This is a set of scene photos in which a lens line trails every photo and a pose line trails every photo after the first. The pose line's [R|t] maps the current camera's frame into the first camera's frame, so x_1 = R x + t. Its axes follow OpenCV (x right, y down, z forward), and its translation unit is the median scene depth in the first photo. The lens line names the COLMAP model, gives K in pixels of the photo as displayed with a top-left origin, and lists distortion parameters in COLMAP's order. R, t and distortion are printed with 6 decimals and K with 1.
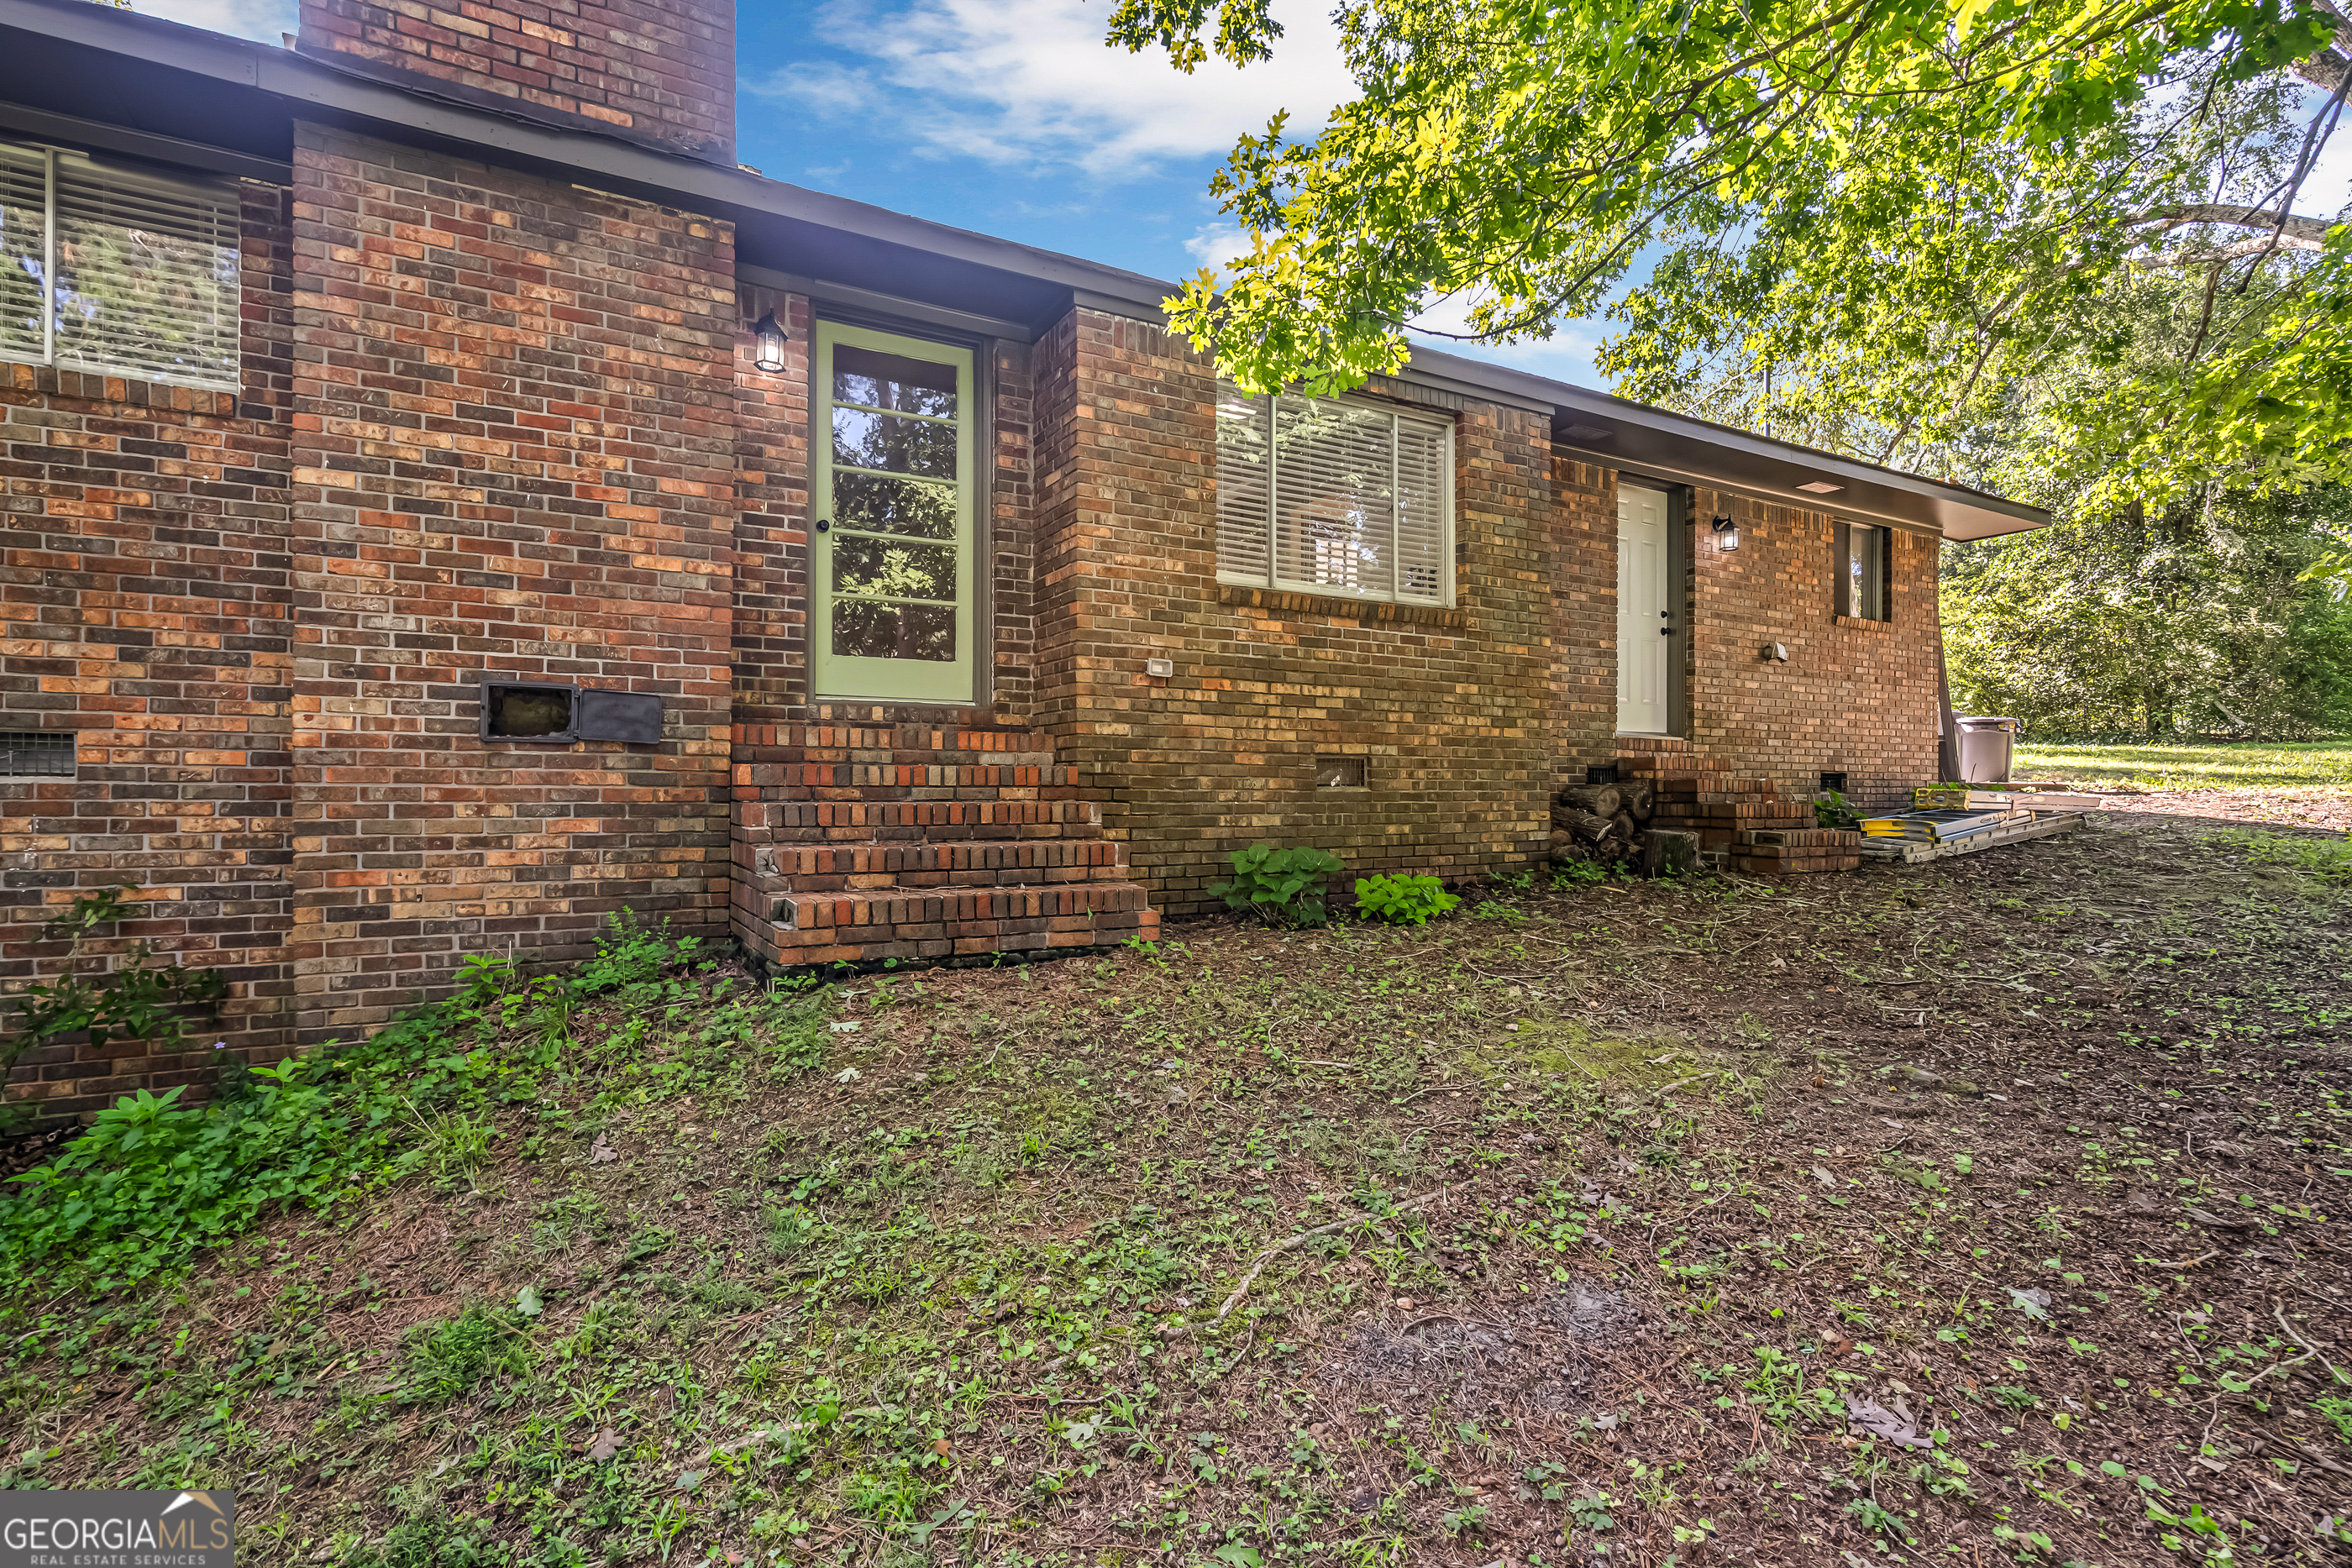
lens RADIAL K [[1094.2, 0, 1170.5], [0, 1094.2, 811.1], [0, 0, 1]] dist [0.001081, -0.000122]
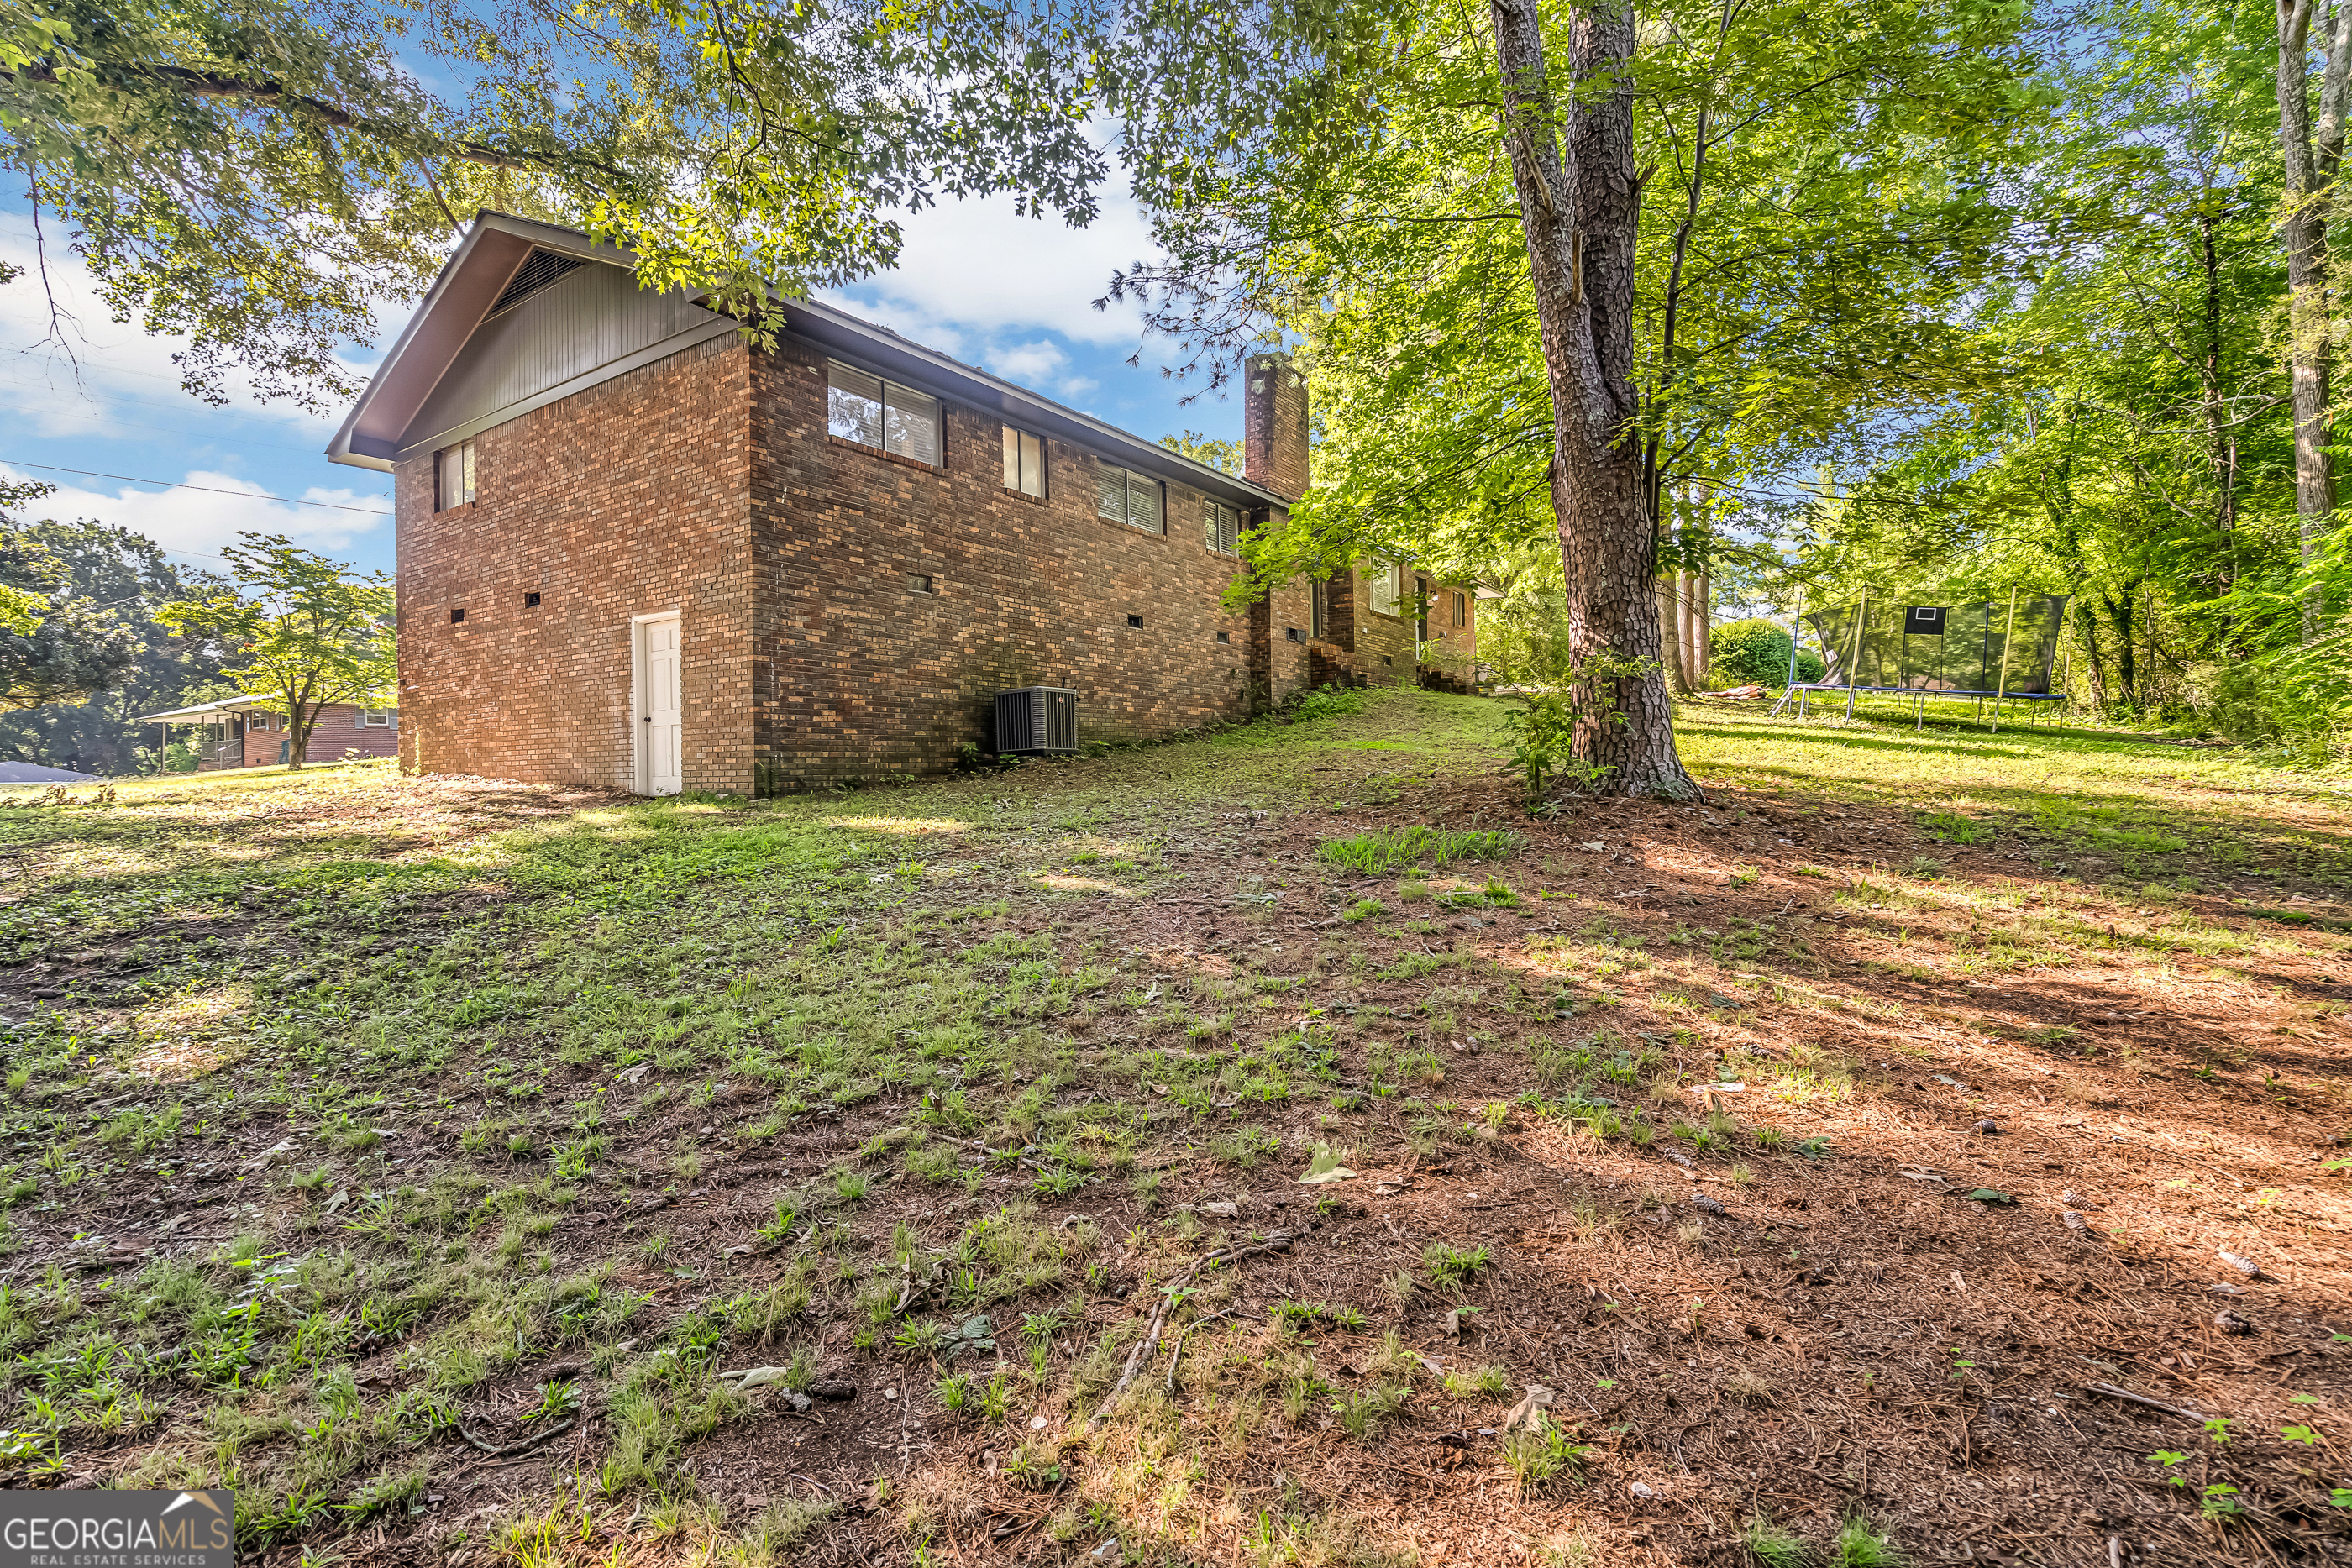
lens RADIAL K [[1012.6, 0, 1168.7], [0, 1012.6, 783.7], [0, 0, 1]] dist [0.000883, -0.000458]
pose [[0.899258, -0.022793, 0.436824, -2.168603], [0.020091, 0.999740, 0.010806, 0.352776], [-0.436956, -0.000941, 0.899482, -1.890999]]
